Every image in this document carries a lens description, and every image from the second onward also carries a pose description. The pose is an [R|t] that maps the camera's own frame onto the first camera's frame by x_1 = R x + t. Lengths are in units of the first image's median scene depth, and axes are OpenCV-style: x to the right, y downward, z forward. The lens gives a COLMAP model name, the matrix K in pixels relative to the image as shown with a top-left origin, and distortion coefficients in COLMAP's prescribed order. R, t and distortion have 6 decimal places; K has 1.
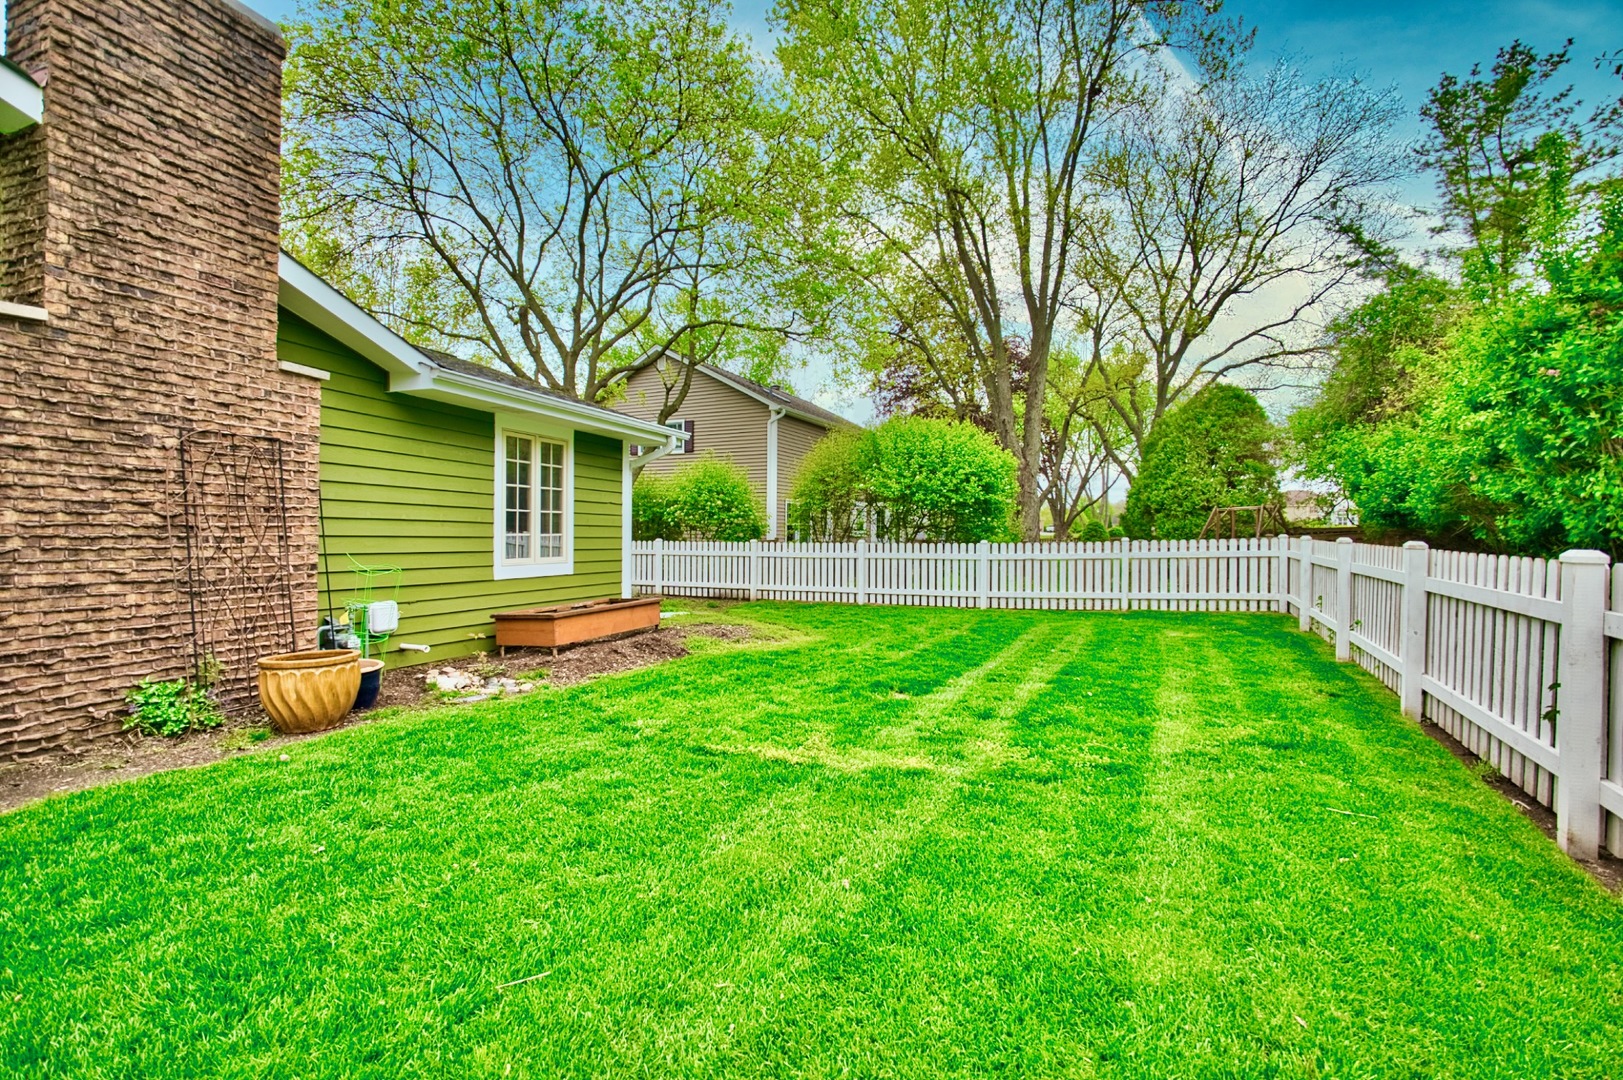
lens RADIAL K [[704.6, 0, 805.5], [0, 704.6, 543.2], [0, 0, 1]] dist [-0.023637, 0.006542]
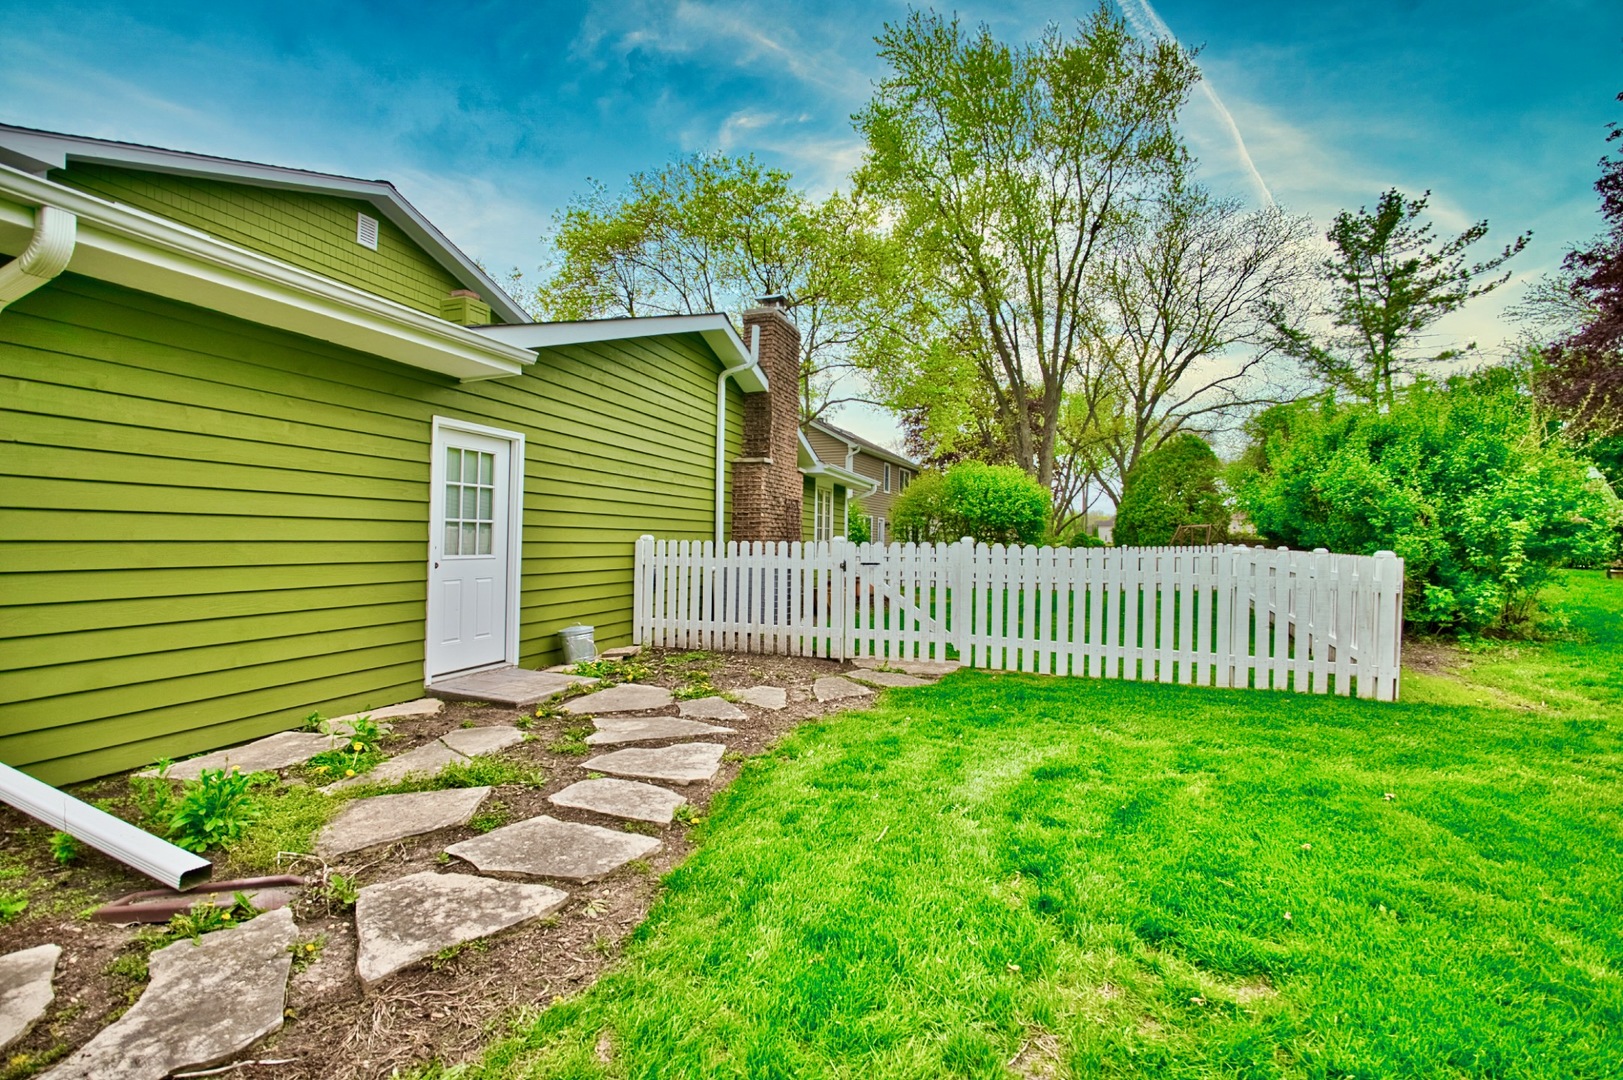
lens RADIAL K [[704.6, 0, 808.7], [0, 704.6, 541.0], [0, 0, 1]] dist [-0.023637, 0.006542]
pose [[0.999370, 0.004751, 0.035162, -0.187190], [-0.004202, 0.999868, -0.015693, 0.006986], [-0.035232, 0.015535, 0.999258, -0.337108]]
